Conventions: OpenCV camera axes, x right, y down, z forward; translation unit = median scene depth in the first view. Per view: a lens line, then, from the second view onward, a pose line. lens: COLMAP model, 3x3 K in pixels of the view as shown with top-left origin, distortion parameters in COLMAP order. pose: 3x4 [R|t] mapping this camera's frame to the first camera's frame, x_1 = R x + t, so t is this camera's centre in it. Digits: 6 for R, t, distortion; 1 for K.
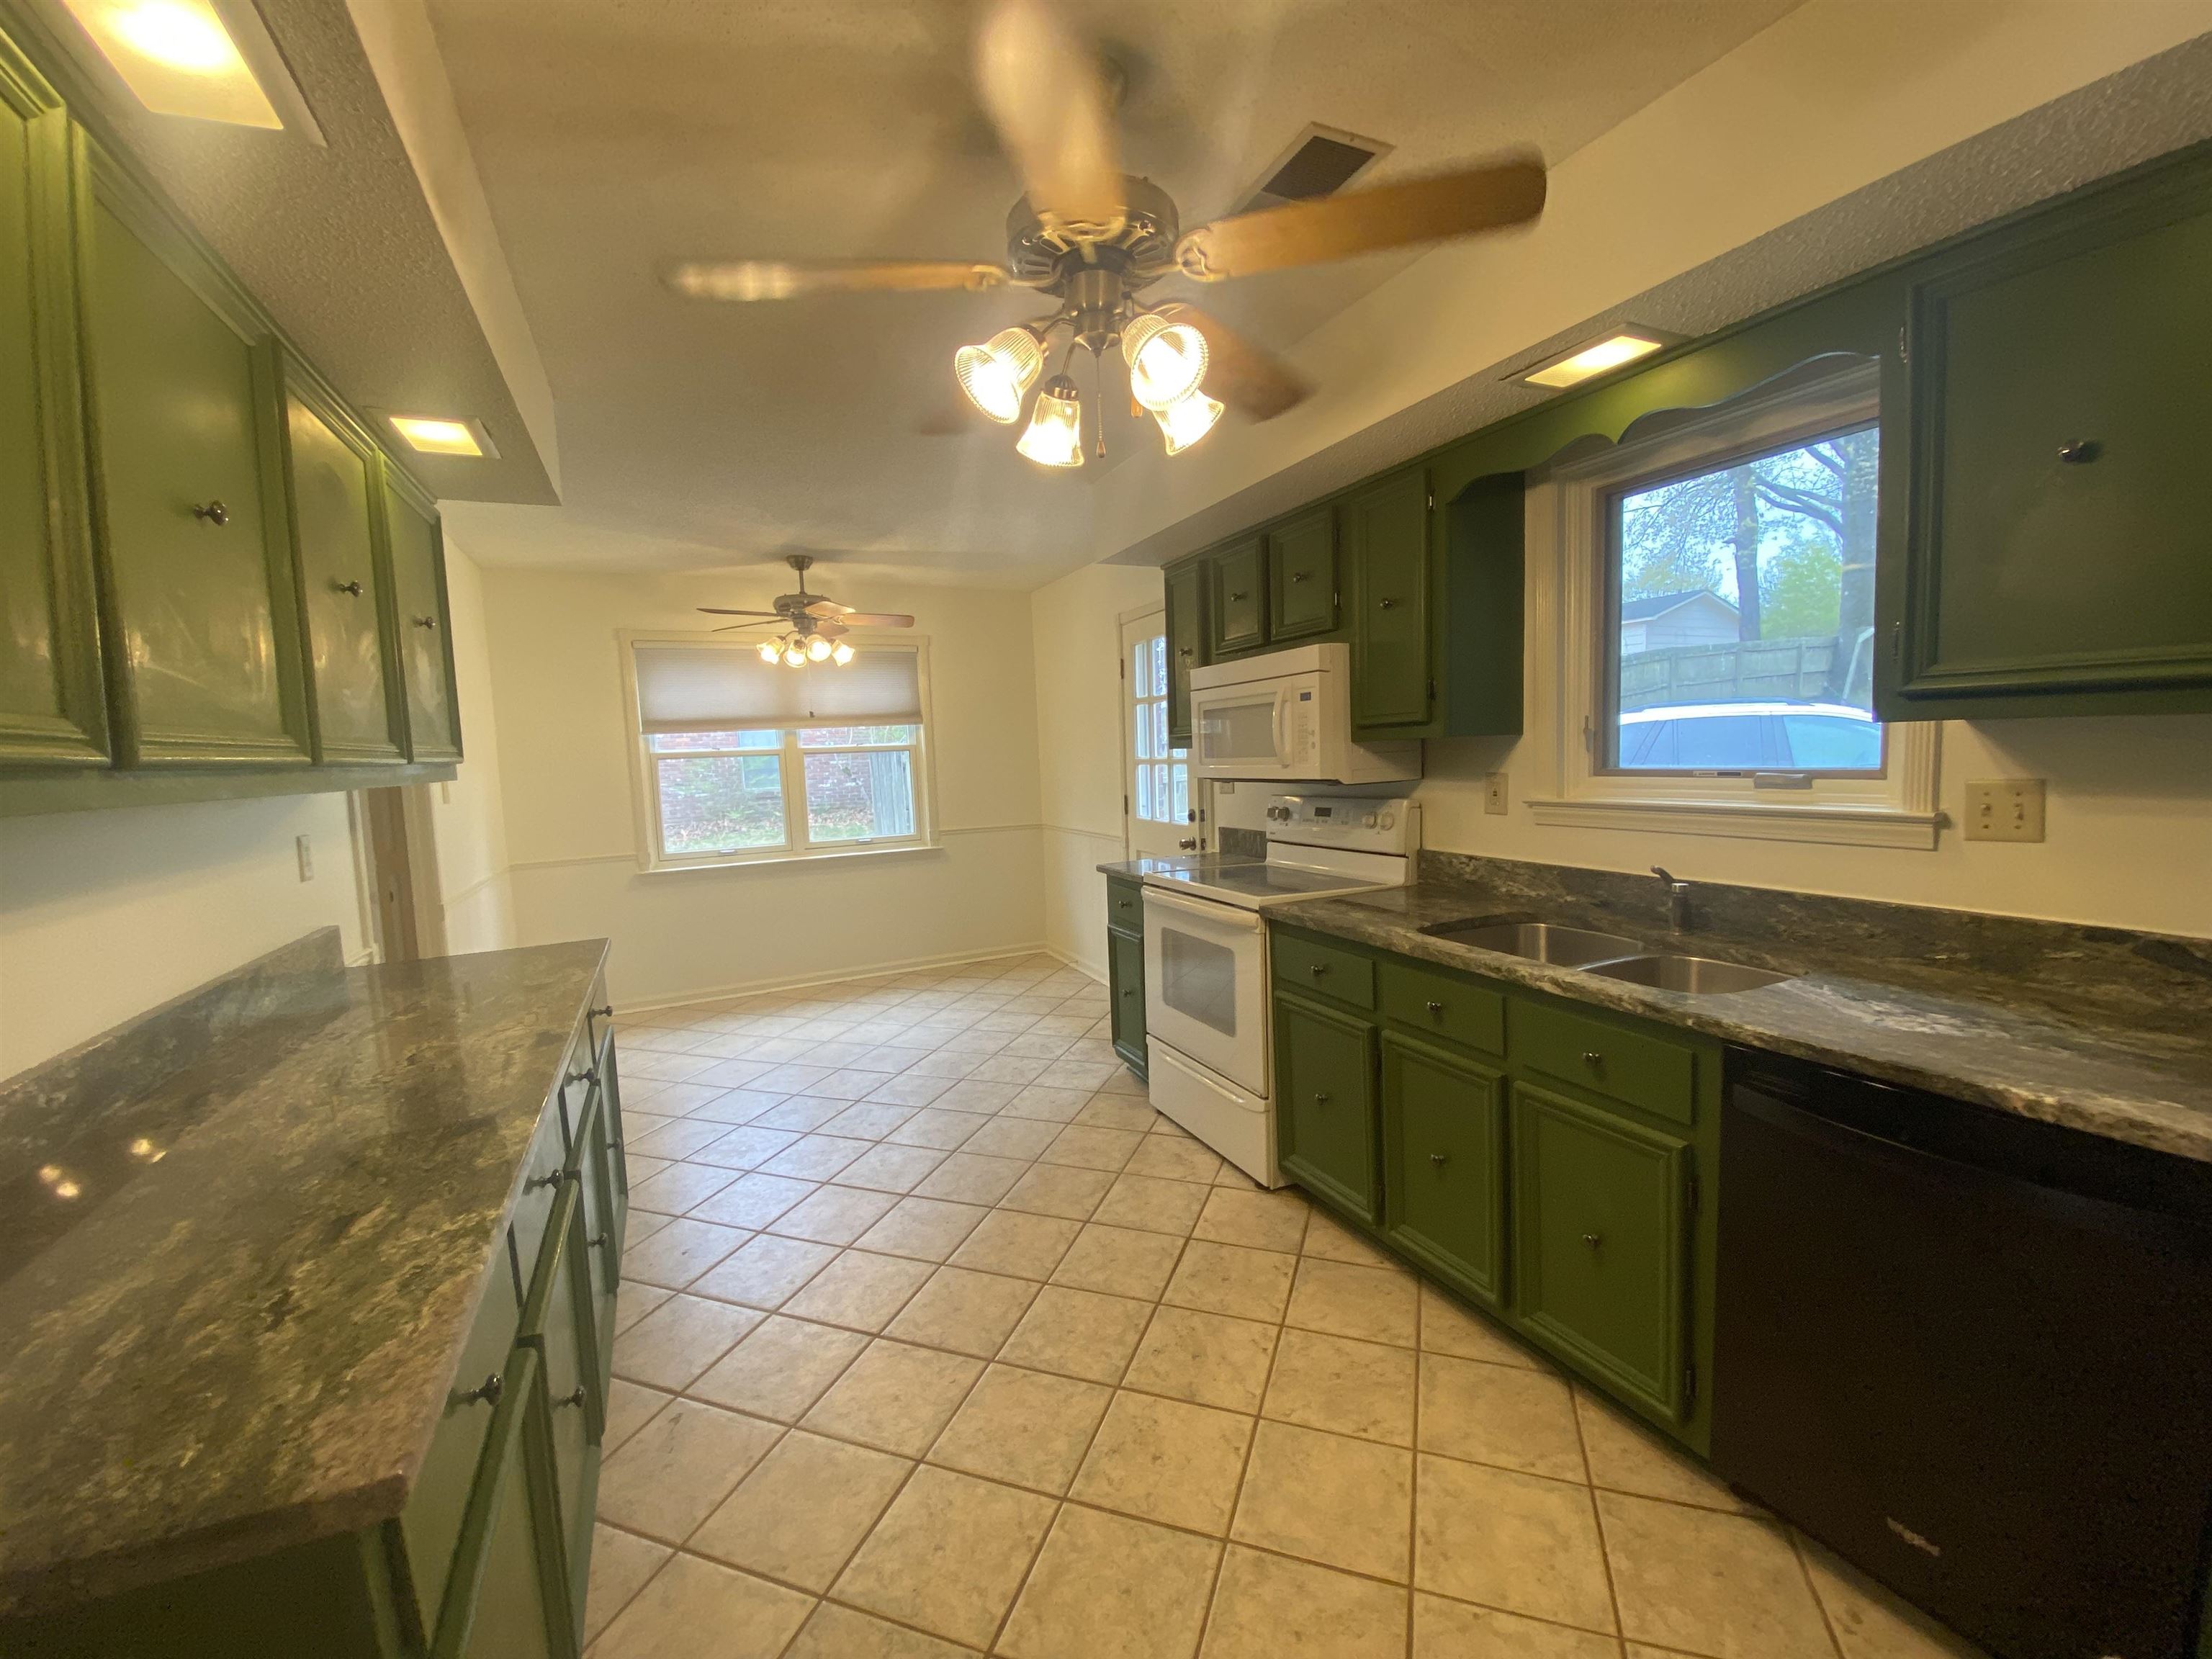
lens RADIAL K [[866.2, 0, 1106.0], [0, 866.2, 829.5], [0, 0, 1]] dist [0.053864, -0.000110]
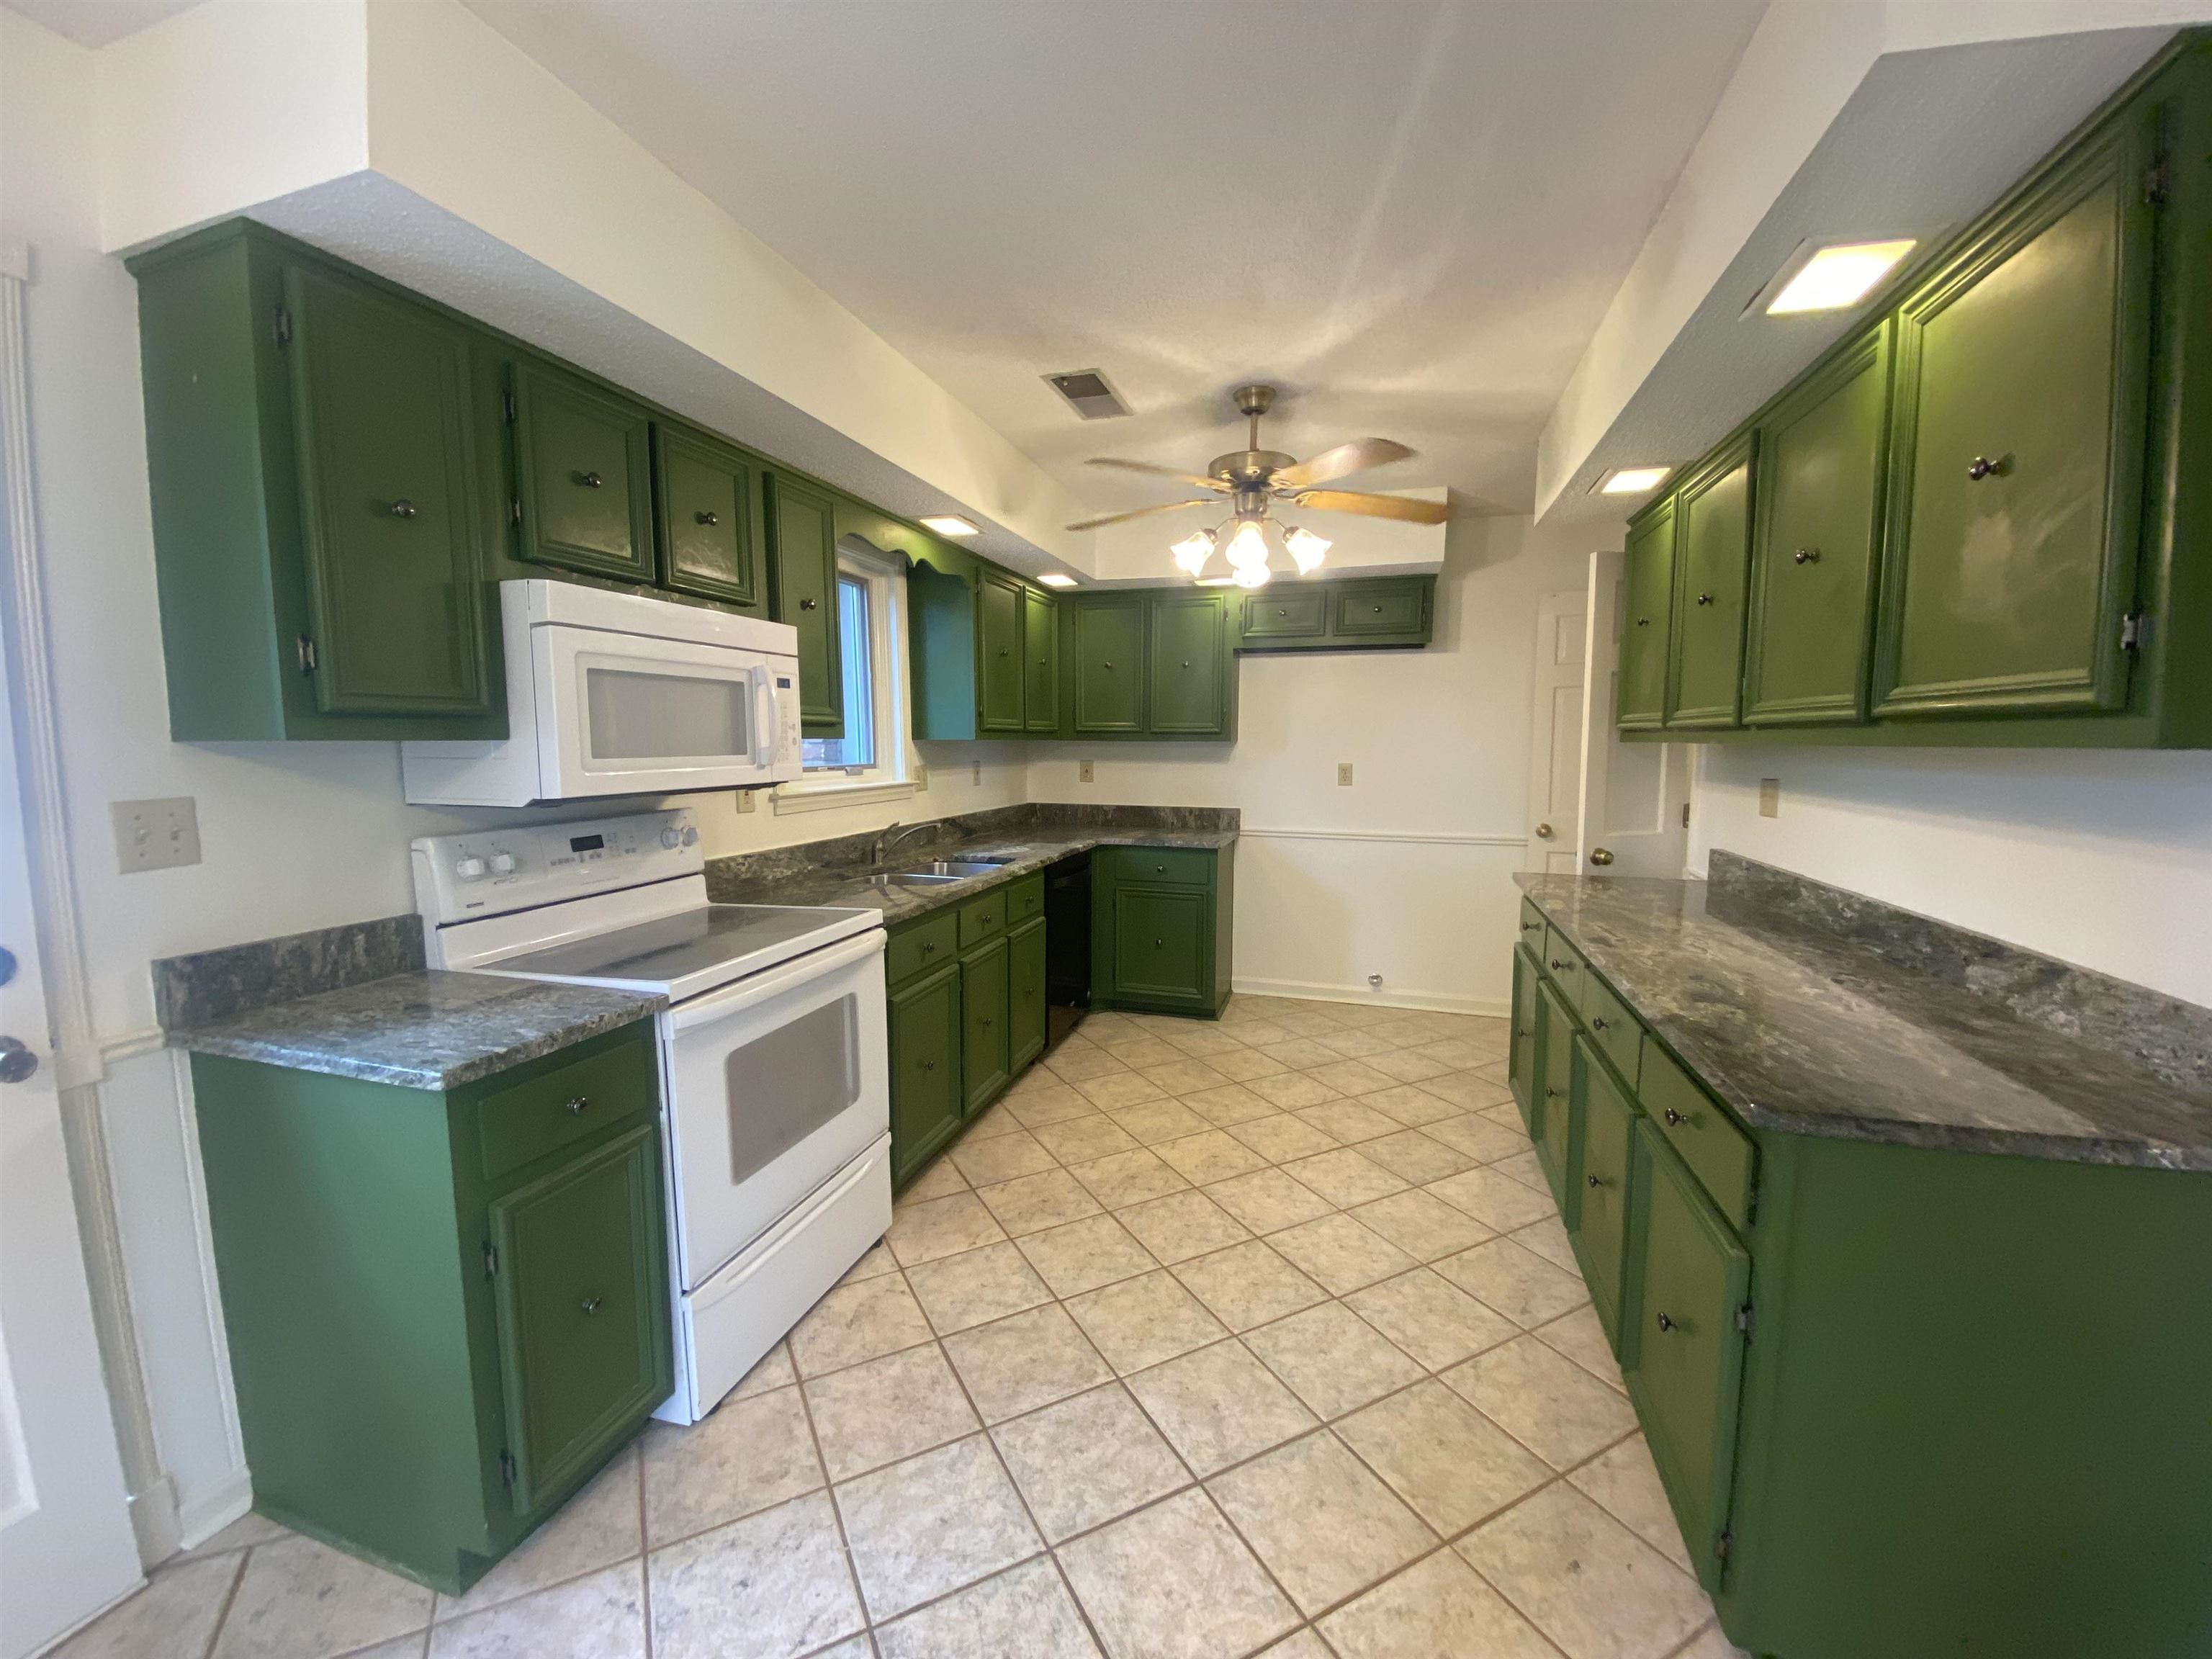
lens RADIAL K [[866.2, 0, 1106.0], [0, 866.2, 829.5], [0, 0, 1]] dist [0.053864, -0.000110]
pose [[-0.722571, -0.033886, 0.690465, -0.608743], [0.092503, 0.985076, 0.145150, -0.111023], [-0.685080, 0.168751, -0.708653, 1.461312]]
